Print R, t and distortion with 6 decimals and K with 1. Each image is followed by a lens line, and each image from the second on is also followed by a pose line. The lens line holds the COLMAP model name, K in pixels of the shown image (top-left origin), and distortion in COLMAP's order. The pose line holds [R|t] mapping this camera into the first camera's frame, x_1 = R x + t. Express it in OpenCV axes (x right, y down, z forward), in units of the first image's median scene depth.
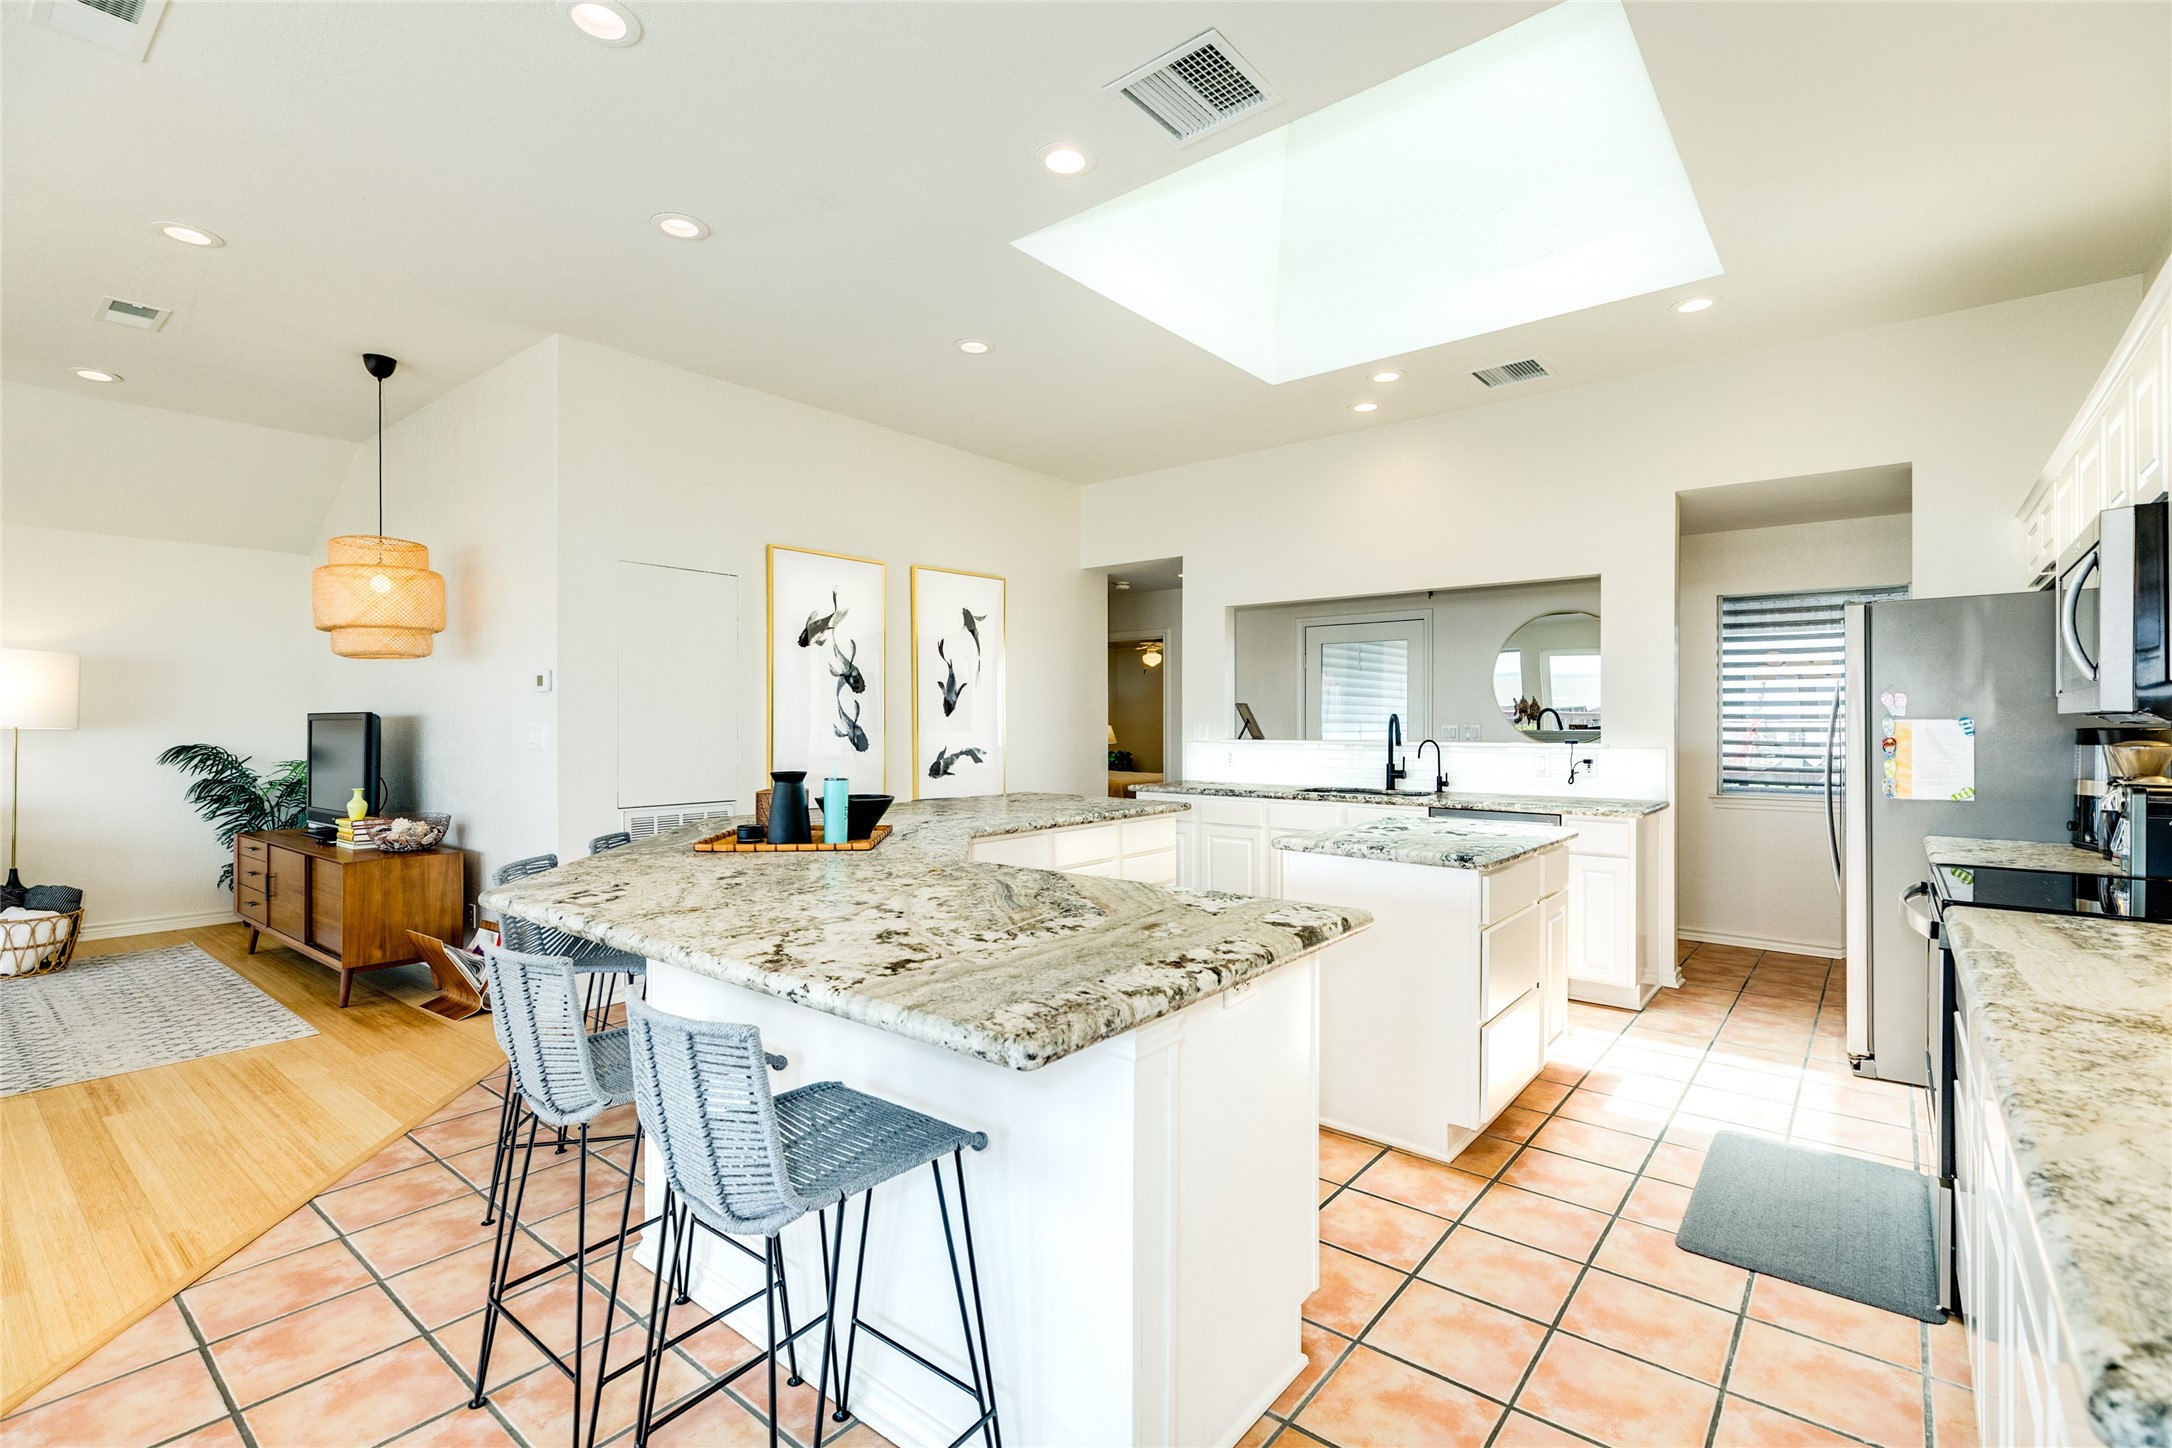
lens RADIAL K [[974.2, 0, 1091.8], [0, 974.2, 715.6], [0, 0, 1]] dist [0.001829, 0.000161]
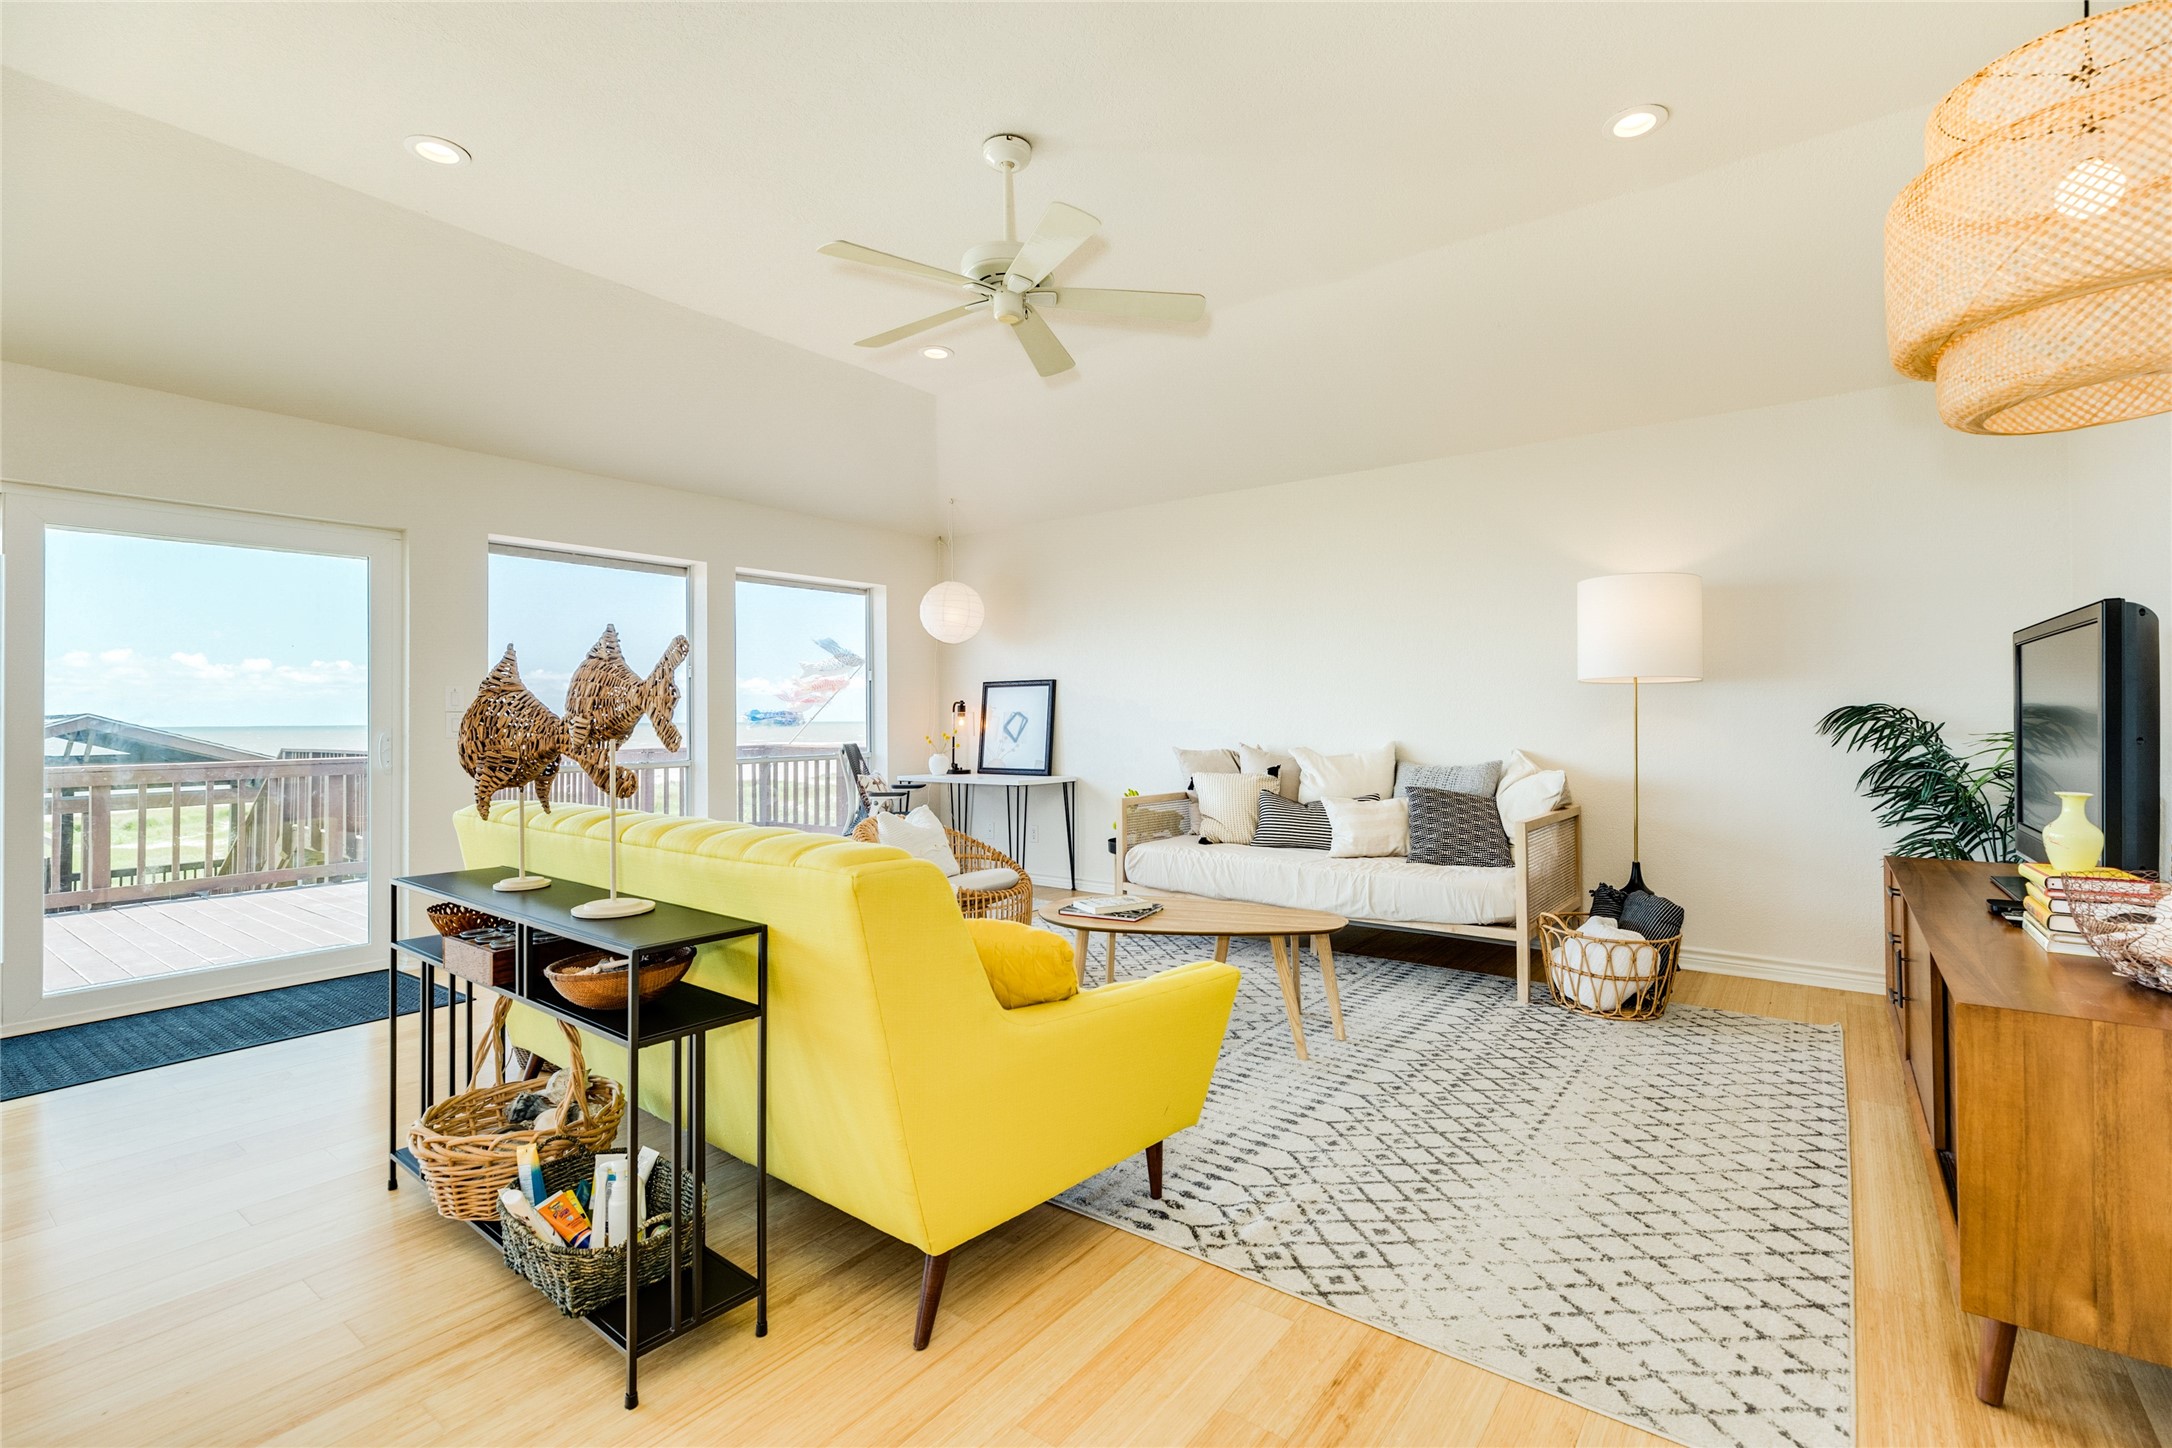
lens RADIAL K [[980.5, 0, 1078.3], [0, 980.5, 687.8], [0, 0, 1]] dist [-0.003835, -0.000416]
pose [[0.021969, -0.027615, -0.999377, -0.322052], [0.007361, 0.999596, -0.027459, 0.035630], [0.999732, -0.006753, 0.022163, 0.516671]]
